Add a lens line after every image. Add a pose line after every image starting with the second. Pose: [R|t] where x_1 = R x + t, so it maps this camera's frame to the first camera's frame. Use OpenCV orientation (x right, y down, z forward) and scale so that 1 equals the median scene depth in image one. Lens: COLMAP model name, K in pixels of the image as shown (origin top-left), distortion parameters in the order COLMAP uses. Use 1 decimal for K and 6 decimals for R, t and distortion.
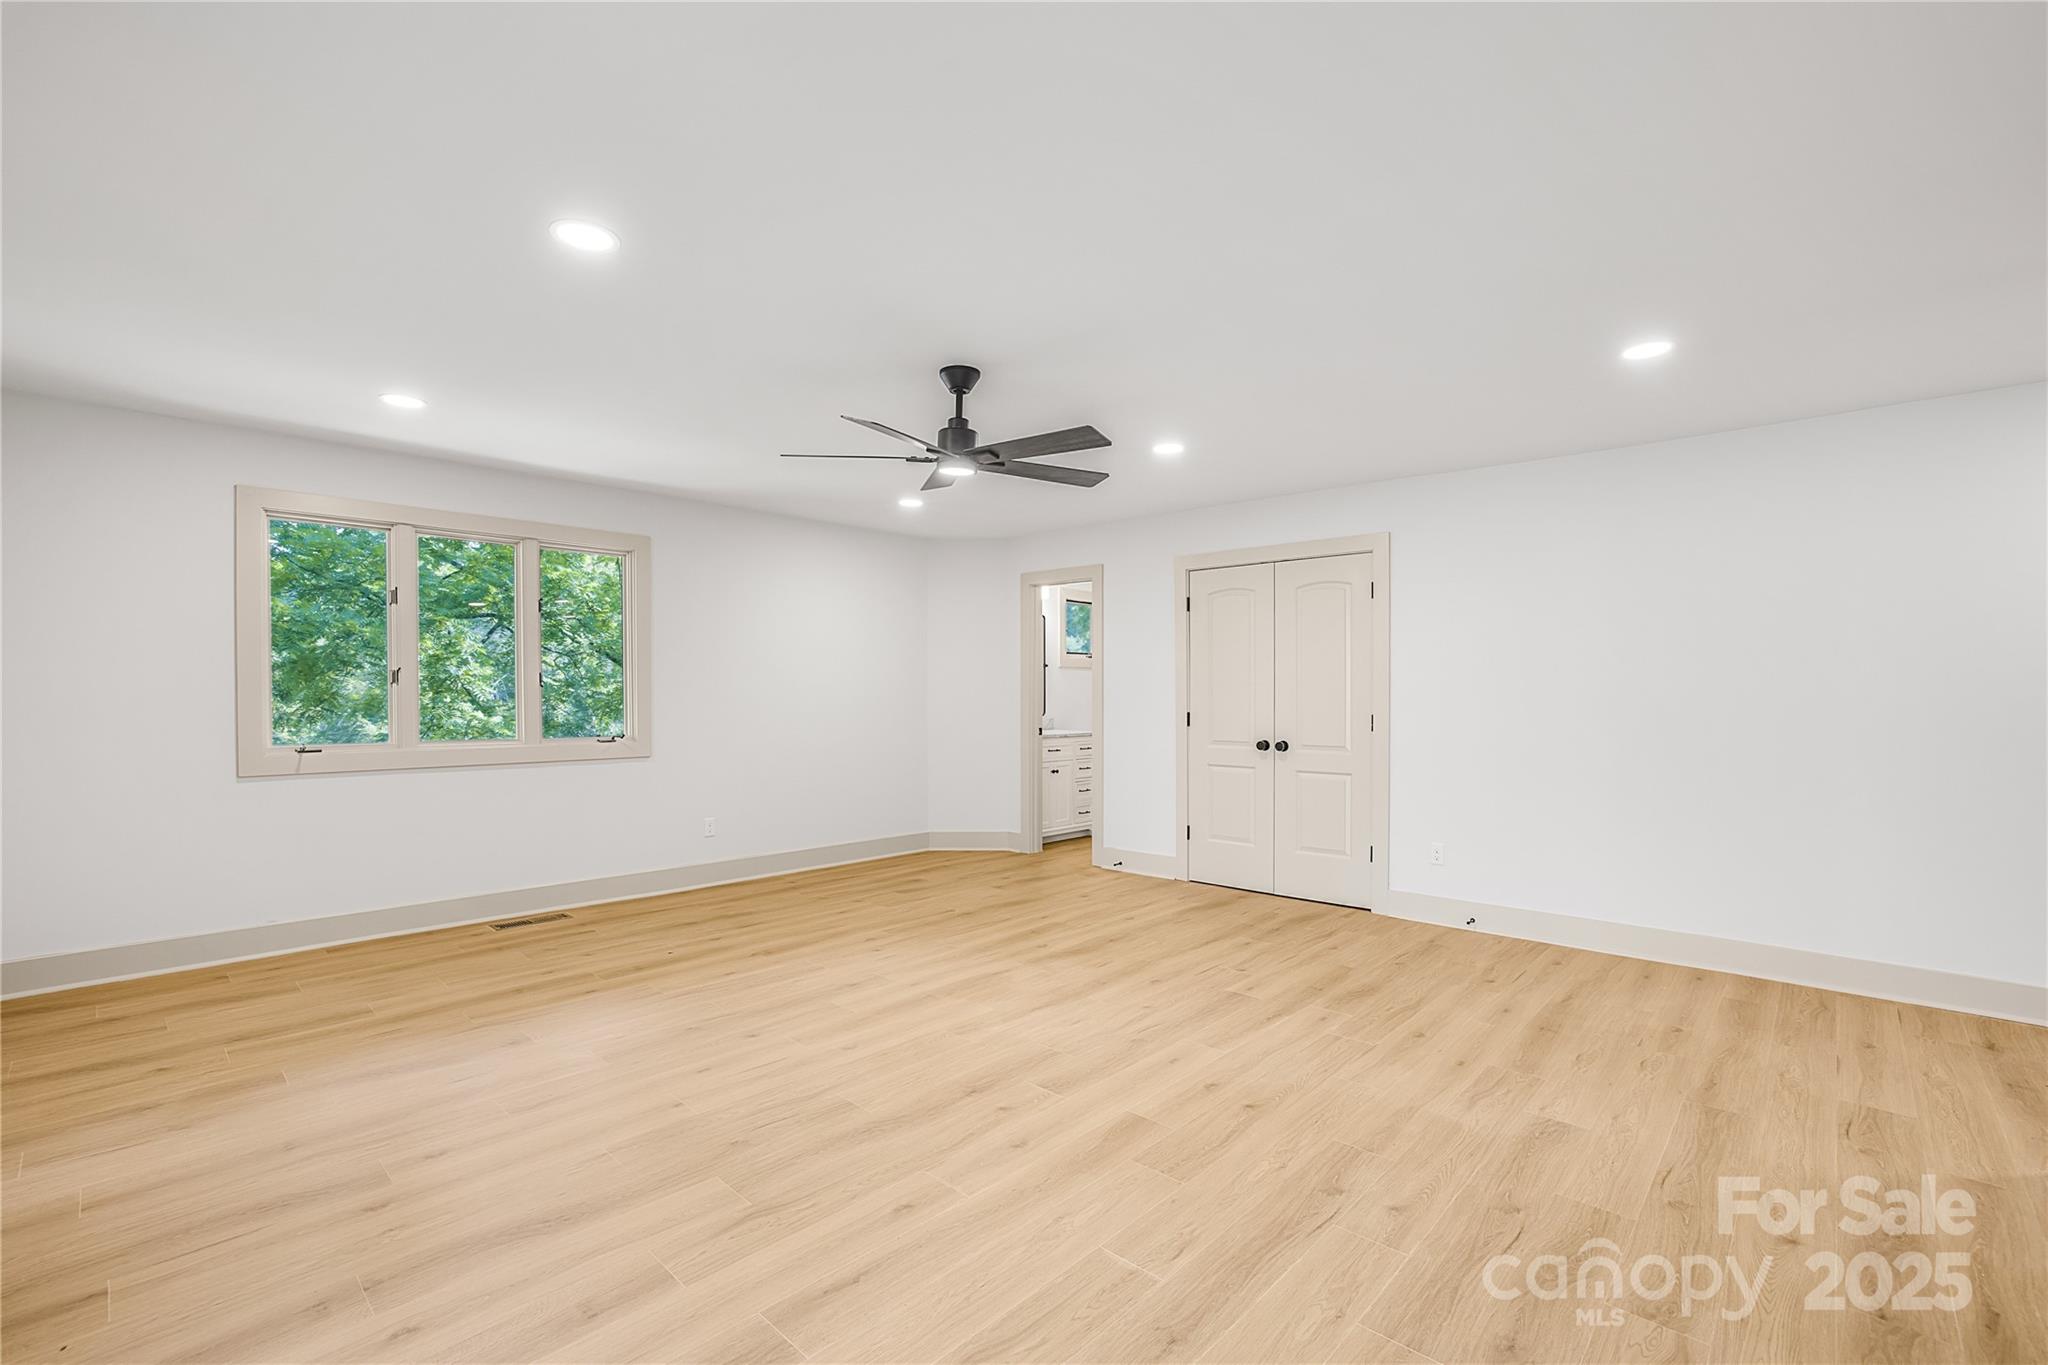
lens RADIAL K [[891.1, 0, 1023.3], [0, 891.1, 690.4], [0, 0, 1]] dist [-0.024816, 0.000609]
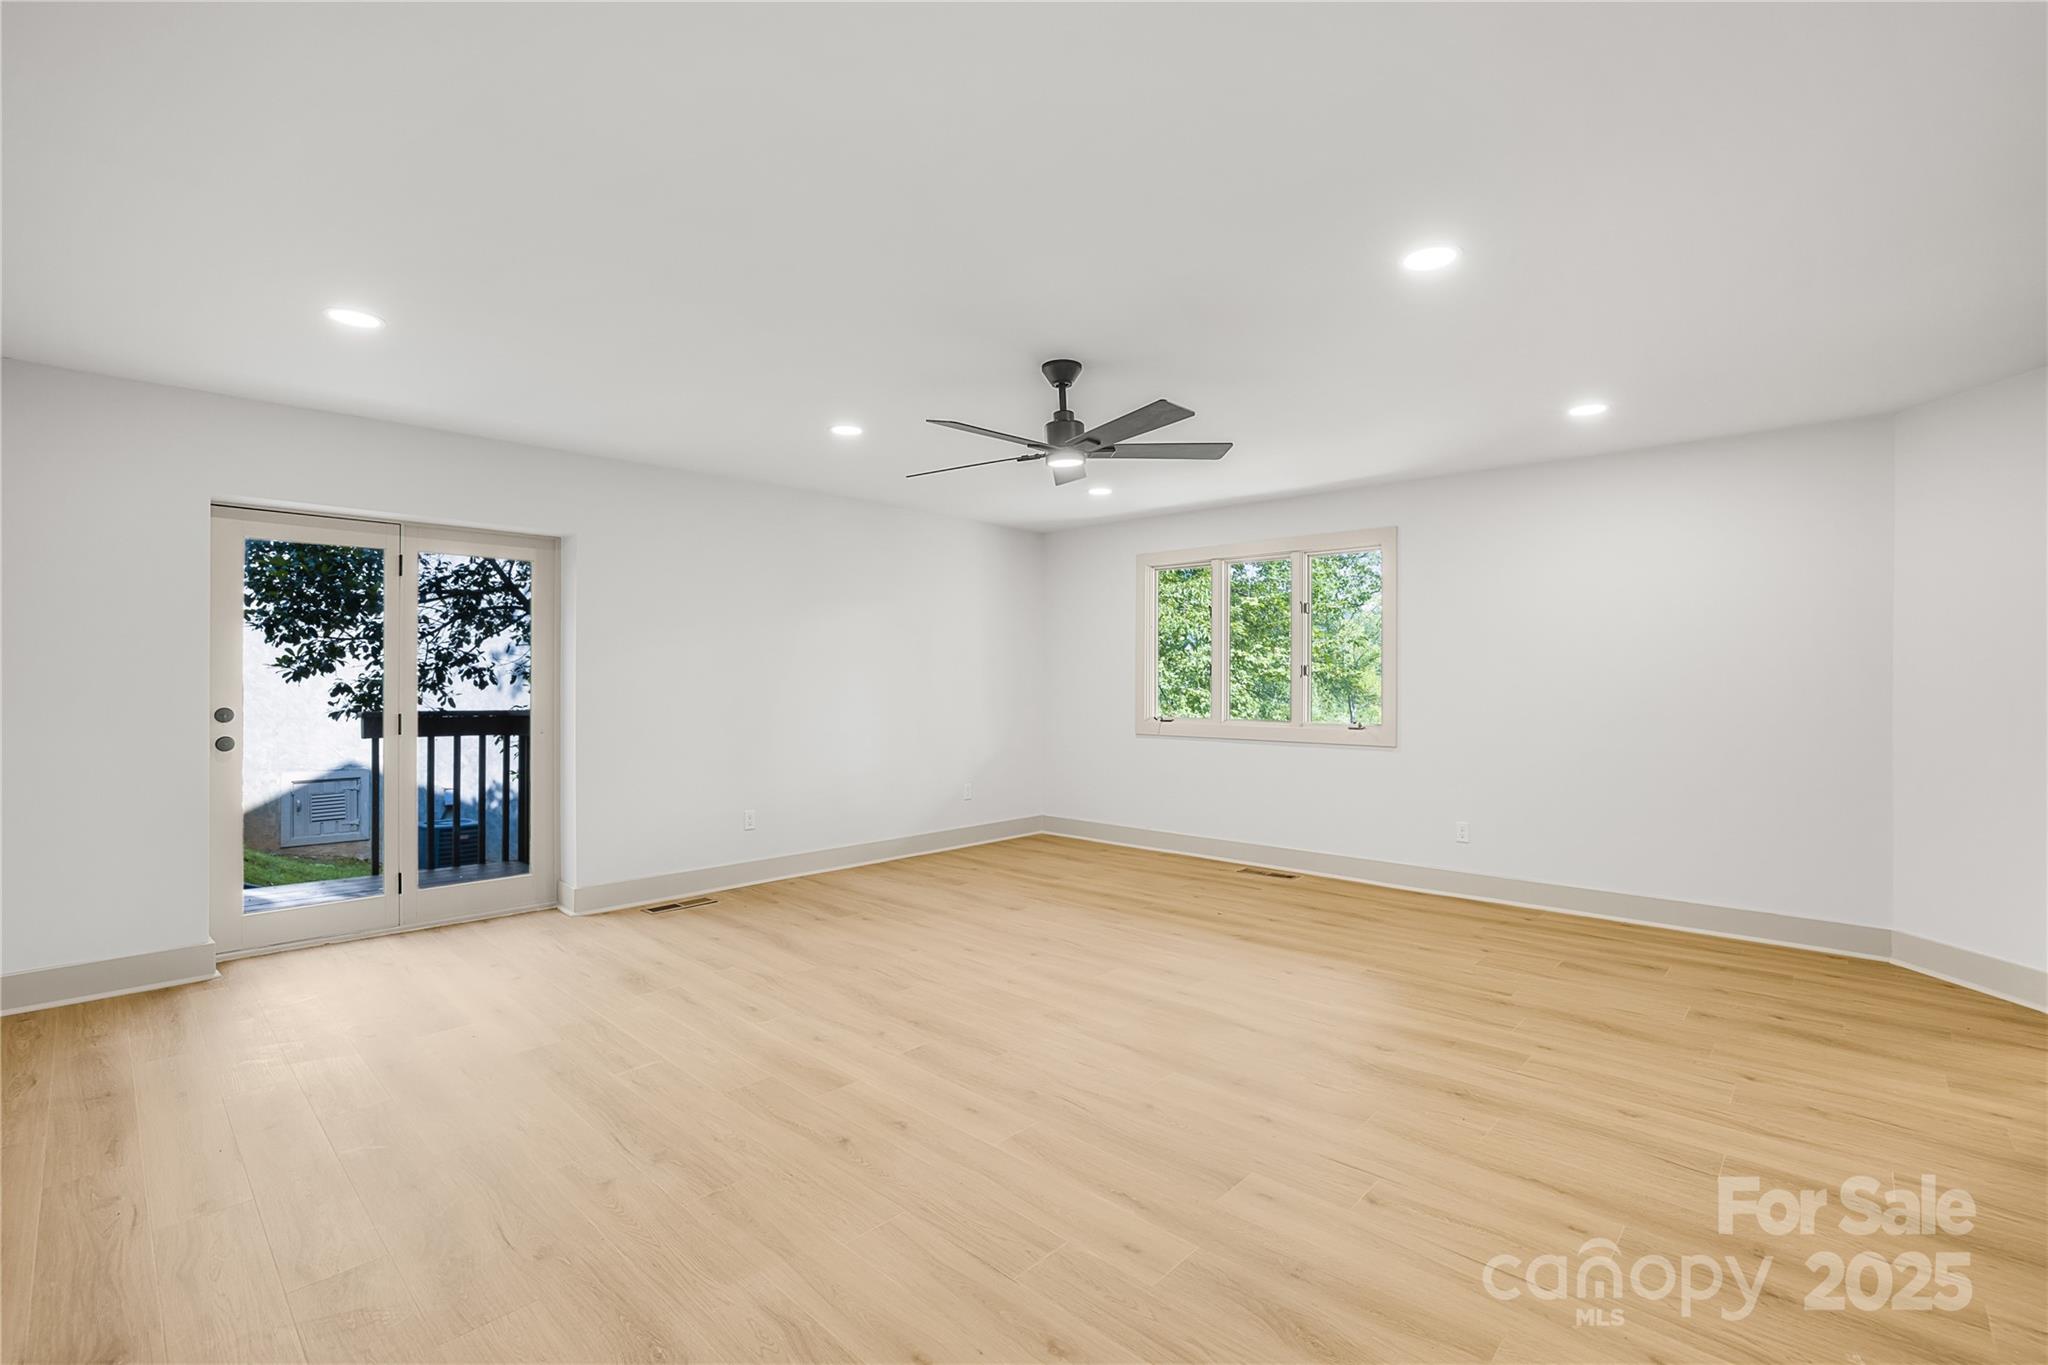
lens RADIAL K [[891.1, 0, 1024.2], [0, 891.1, 686.5], [0, 0, 1]] dist [-0.024816, 0.000609]
pose [[0.002449, 0.000491, -0.999997, 0.691720], [0.003482, 0.999994, 0.000499, 0.006352], [0.999991, -0.003483, 0.002447, 0.710057]]
